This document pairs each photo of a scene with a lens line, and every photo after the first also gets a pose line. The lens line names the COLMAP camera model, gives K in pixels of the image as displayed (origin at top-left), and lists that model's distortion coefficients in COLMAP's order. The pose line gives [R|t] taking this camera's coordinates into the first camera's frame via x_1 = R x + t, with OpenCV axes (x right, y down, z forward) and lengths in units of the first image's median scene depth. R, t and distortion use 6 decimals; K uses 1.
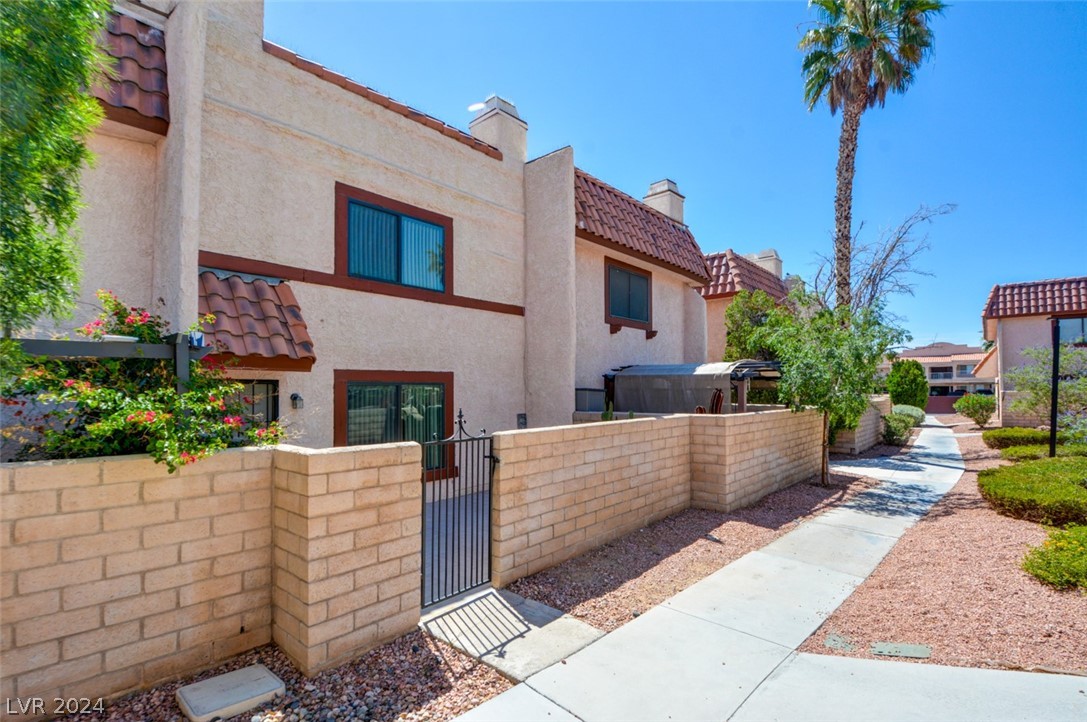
lens RADIAL K [[513.0, 0, 560.7], [0, 513.0, 387.5], [0, 0, 1]] dist [0.000135, -0.012364]
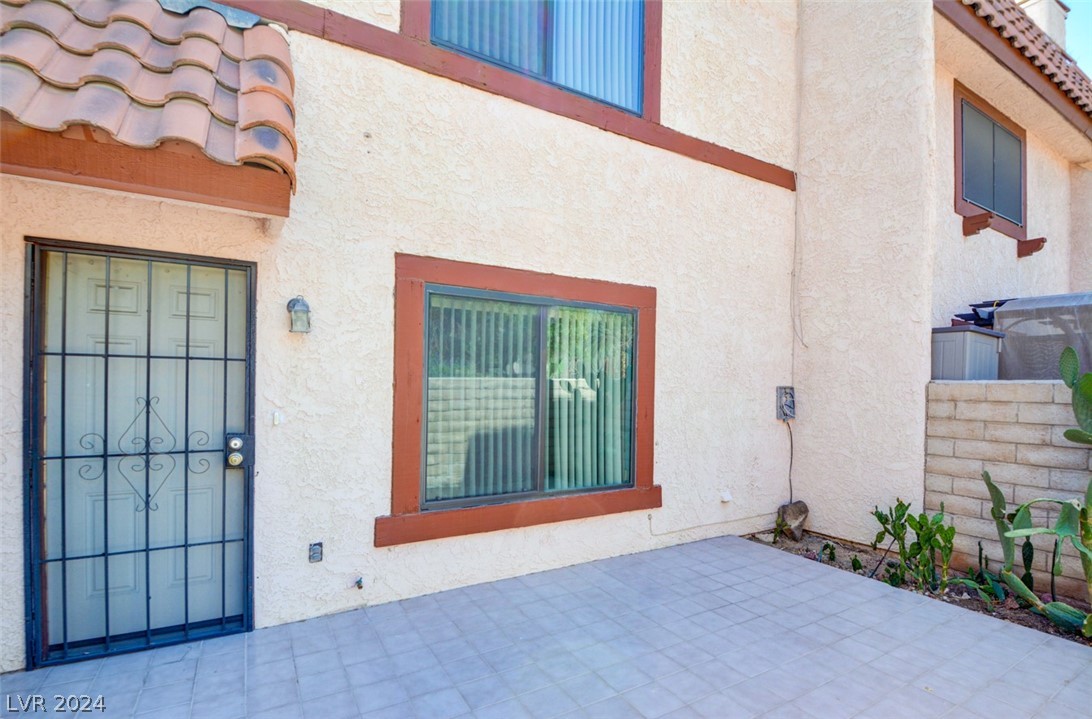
lens RADIAL K [[515.3, 0, 552.8], [0, 515.3, 388.4], [0, 0, 1]] dist [0.000135, -0.012364]
pose [[0.938542, 0.022999, -0.344399, -0.160916], [-0.019831, 0.999722, 0.012720, 0.071195], [0.344596, -0.005108, 0.938737, 0.627952]]
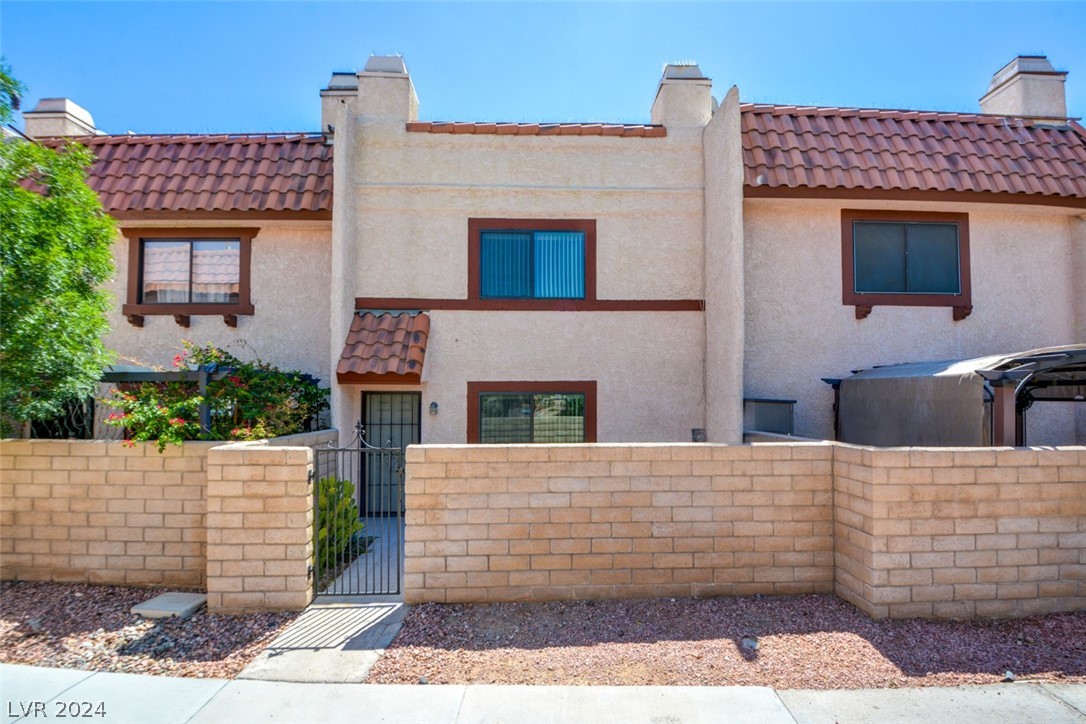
lens RADIAL K [[512.5, 0, 546.1], [0, 512.5, 391.2], [0, 0, 1]] dist [0.000135, -0.012364]
pose [[0.668199, -0.004365, -0.743969, 0.525106], [0.000448, 0.999985, -0.005465, -0.007227], [0.743982, 0.003319, 0.668191, 0.359641]]
